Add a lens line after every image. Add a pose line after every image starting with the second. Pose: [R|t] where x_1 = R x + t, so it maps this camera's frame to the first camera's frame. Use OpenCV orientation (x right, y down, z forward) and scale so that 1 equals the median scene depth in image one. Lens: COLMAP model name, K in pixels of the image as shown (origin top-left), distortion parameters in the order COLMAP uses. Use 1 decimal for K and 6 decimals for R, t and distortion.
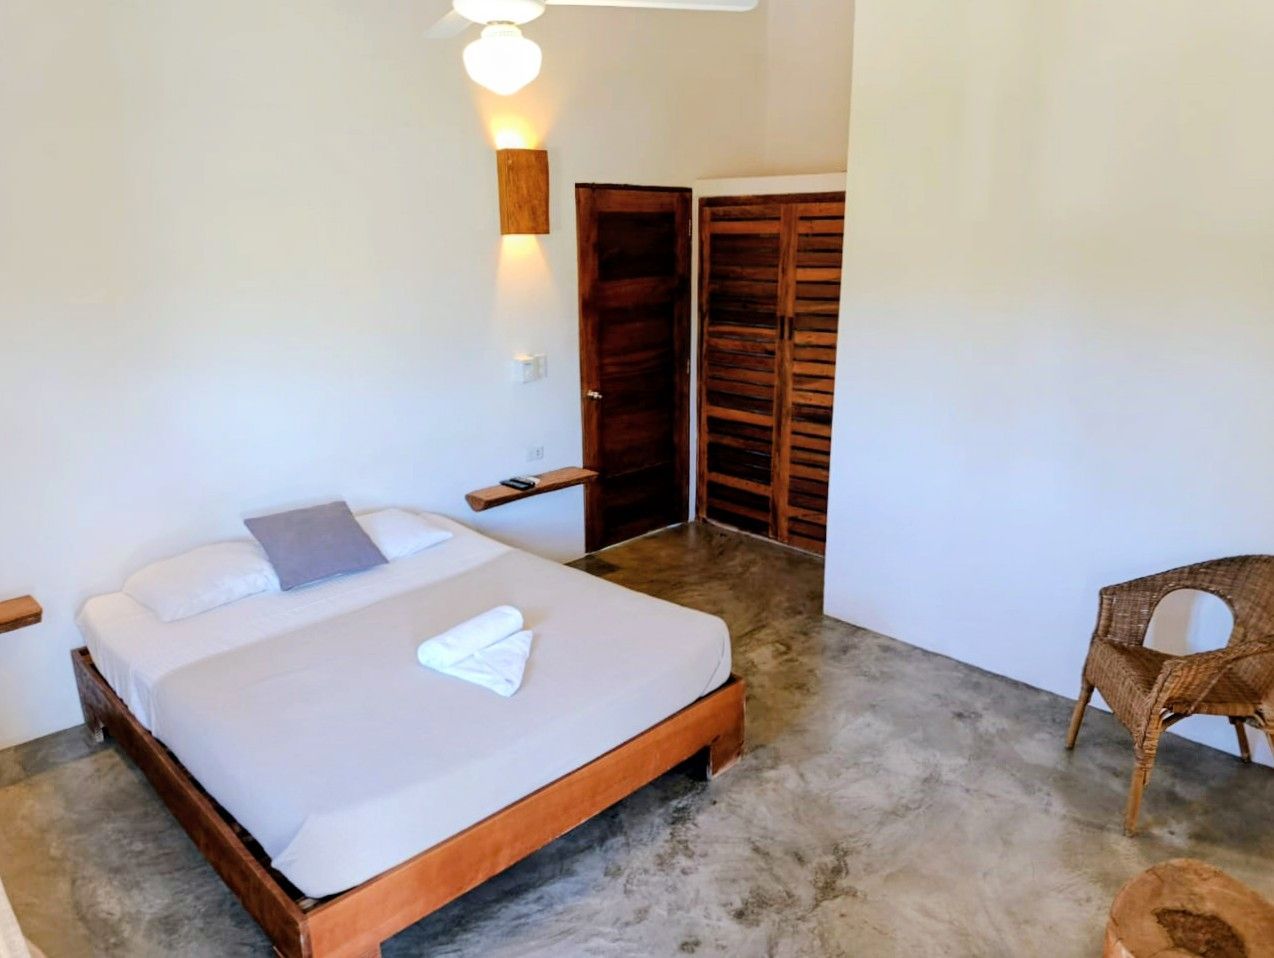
lens RADIAL K [[911.1, 0, 637.0], [0, 911.1, 479.0], [0, 0, 1]] dist [0.006014, -0.027035]
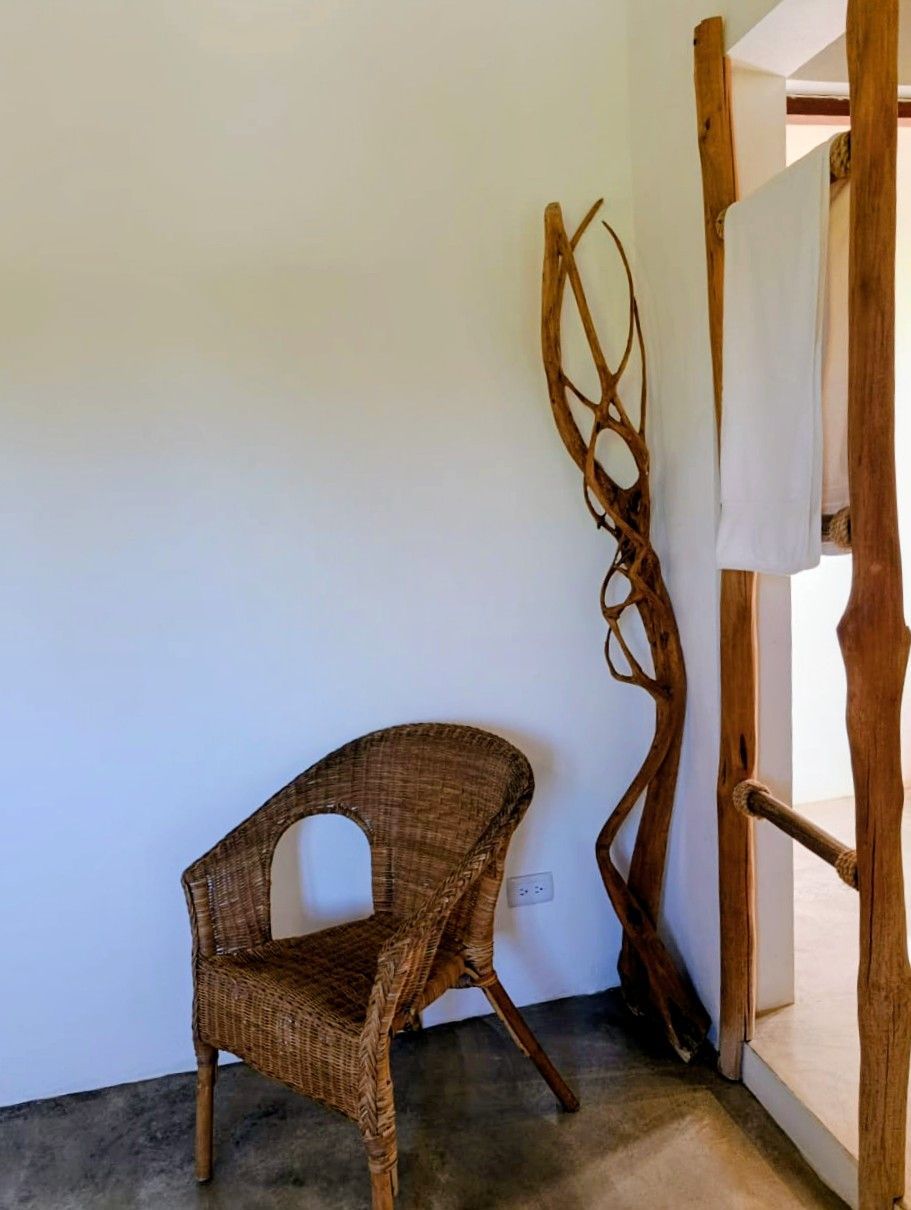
lens RADIAL K [[865.3, 0, 455.5], [0, 865.3, 605.0], [0, 0, 1]] dist [0.006014, -0.027035]
pose [[0.521076, -0.129362, 0.843650, 0.174998], [0.282515, 0.958870, -0.027465, 0.025612], [-0.805397, 0.252655, 0.536191, 0.550789]]
